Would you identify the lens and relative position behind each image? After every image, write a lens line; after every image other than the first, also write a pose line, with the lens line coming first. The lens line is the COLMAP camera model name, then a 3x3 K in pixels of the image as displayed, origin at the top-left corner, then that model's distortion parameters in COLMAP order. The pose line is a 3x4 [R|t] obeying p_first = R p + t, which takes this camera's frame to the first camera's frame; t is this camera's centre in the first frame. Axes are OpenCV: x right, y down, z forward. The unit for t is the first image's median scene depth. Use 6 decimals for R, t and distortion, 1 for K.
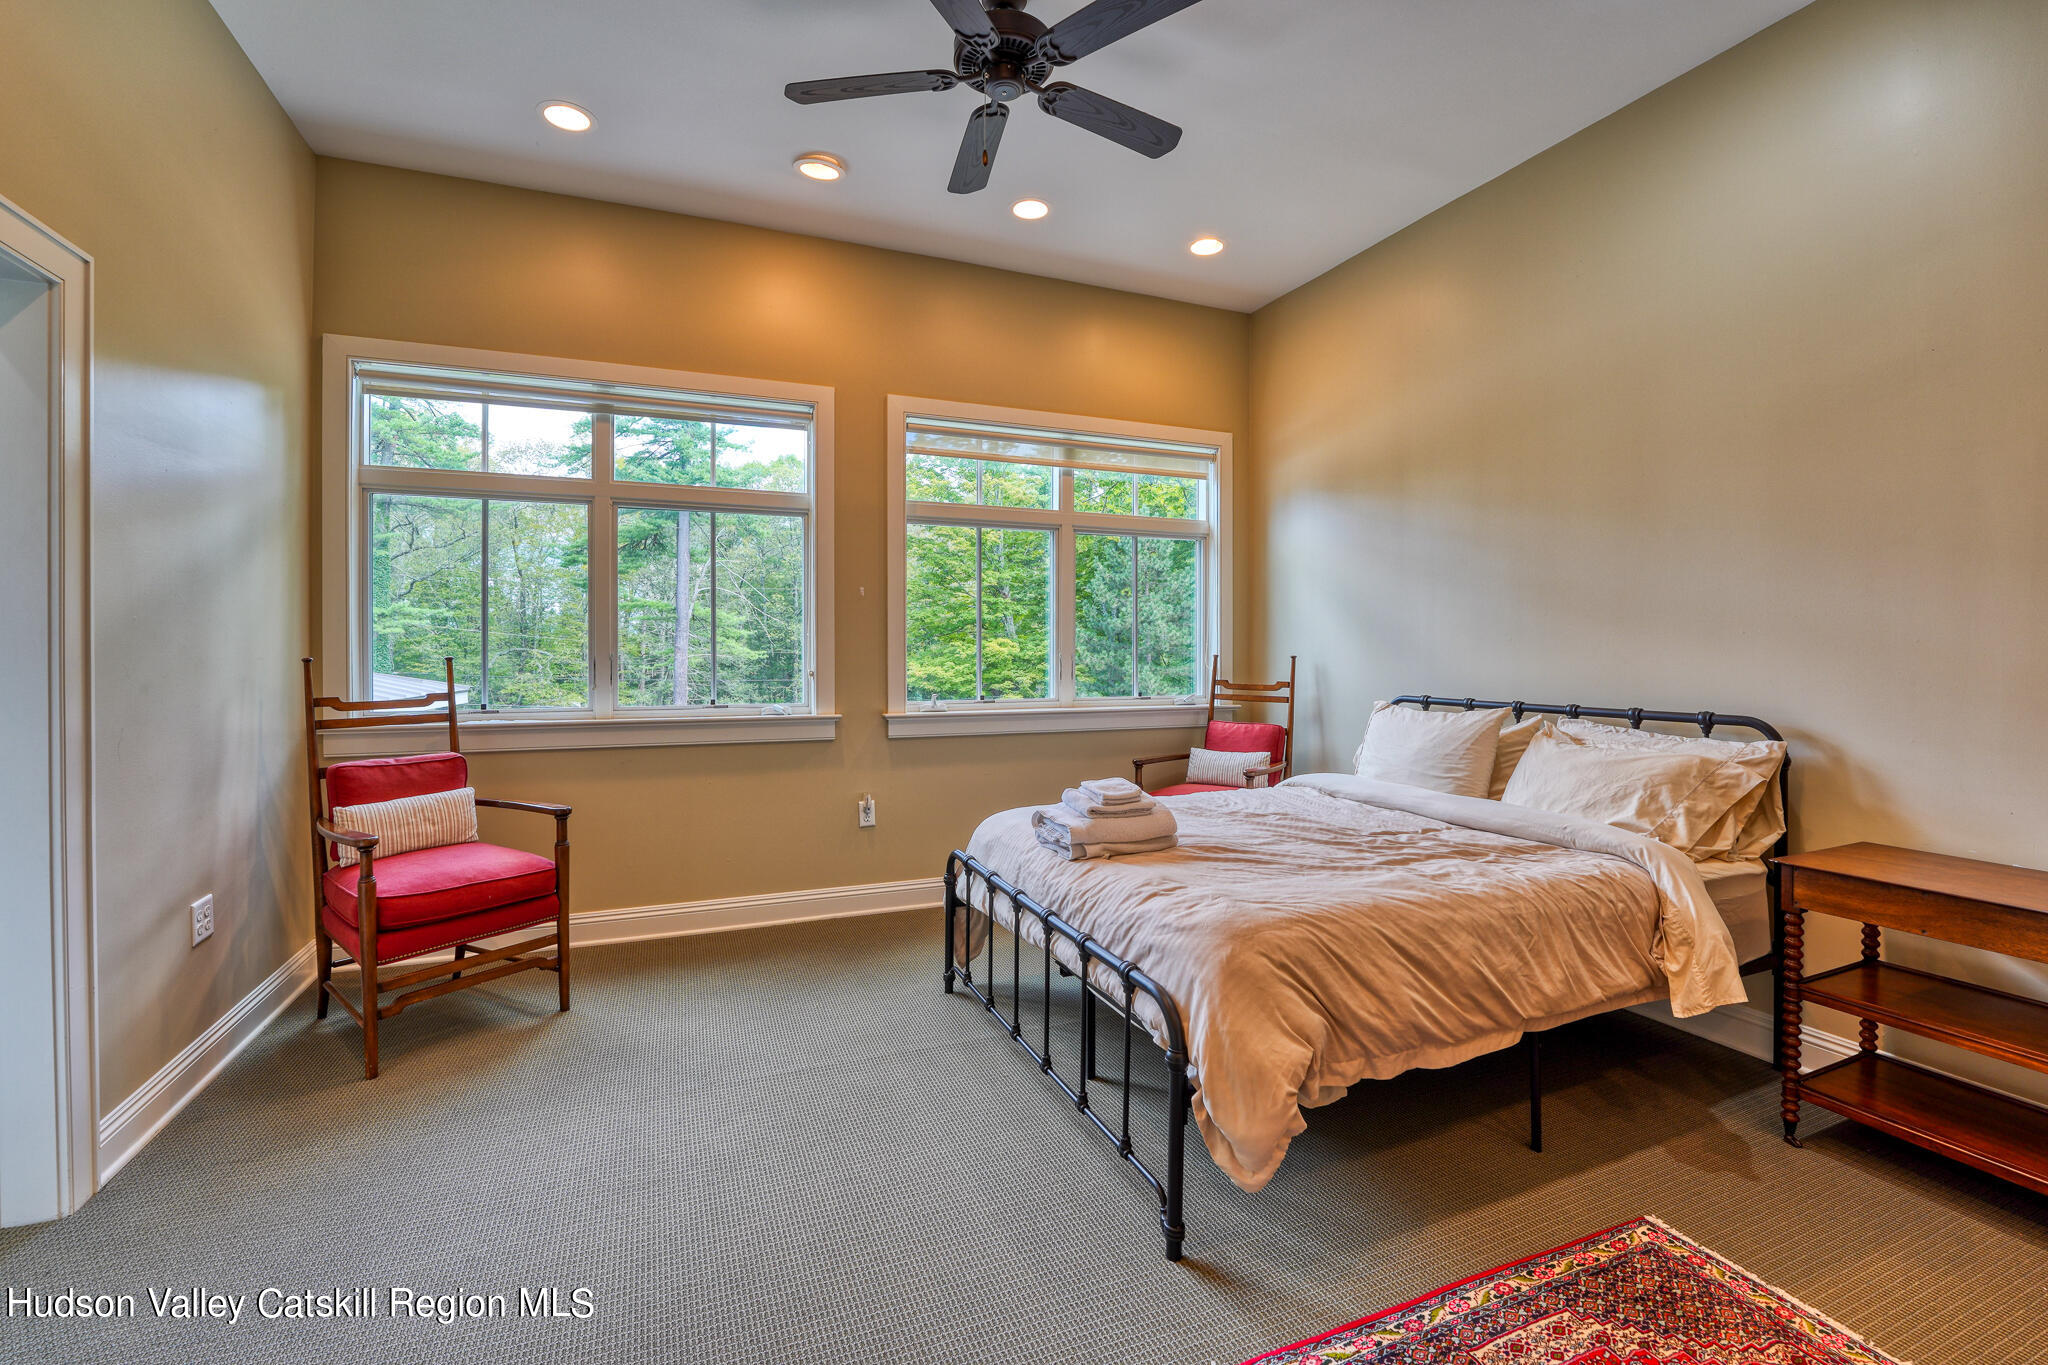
lens RADIAL K [[861.8, 0, 1020.7], [0, 861.8, 660.7], [0, 0, 1]] dist [-0.023995, 0.001426]
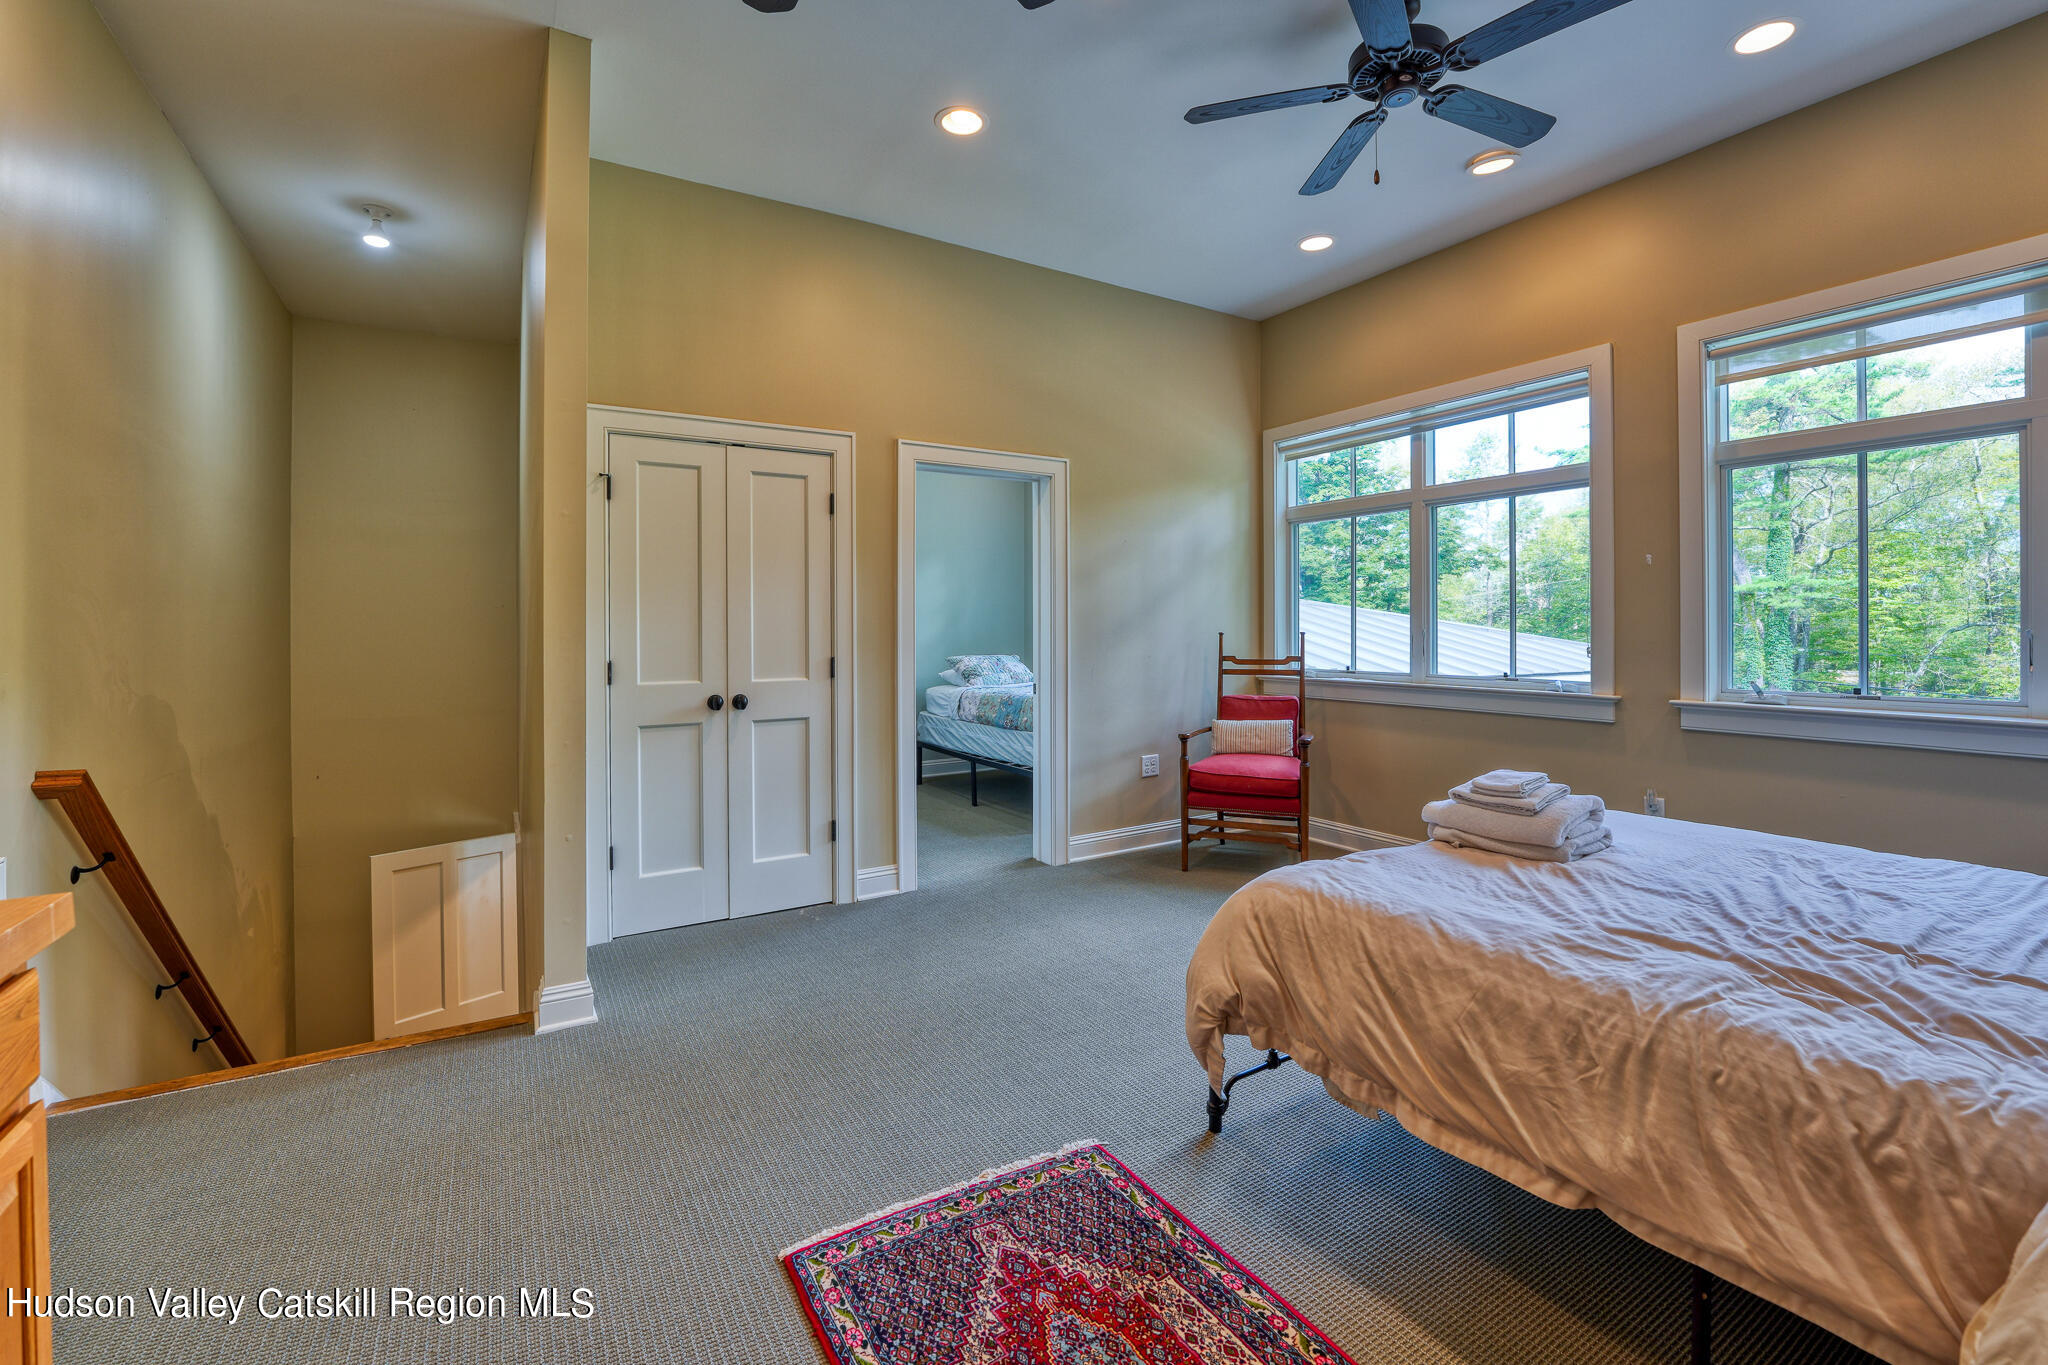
lens RADIAL K [[861.8, 0, 1046.5], [0, 861.8, 633.7], [0, 0, 1]] dist [-0.023995, 0.001426]
pose [[0.196169, 0.004908, -0.980558, 0.699089], [-0.009245, 0.999952, 0.003155, -0.001838], [0.980526, 0.008446, 0.196205, 0.278665]]
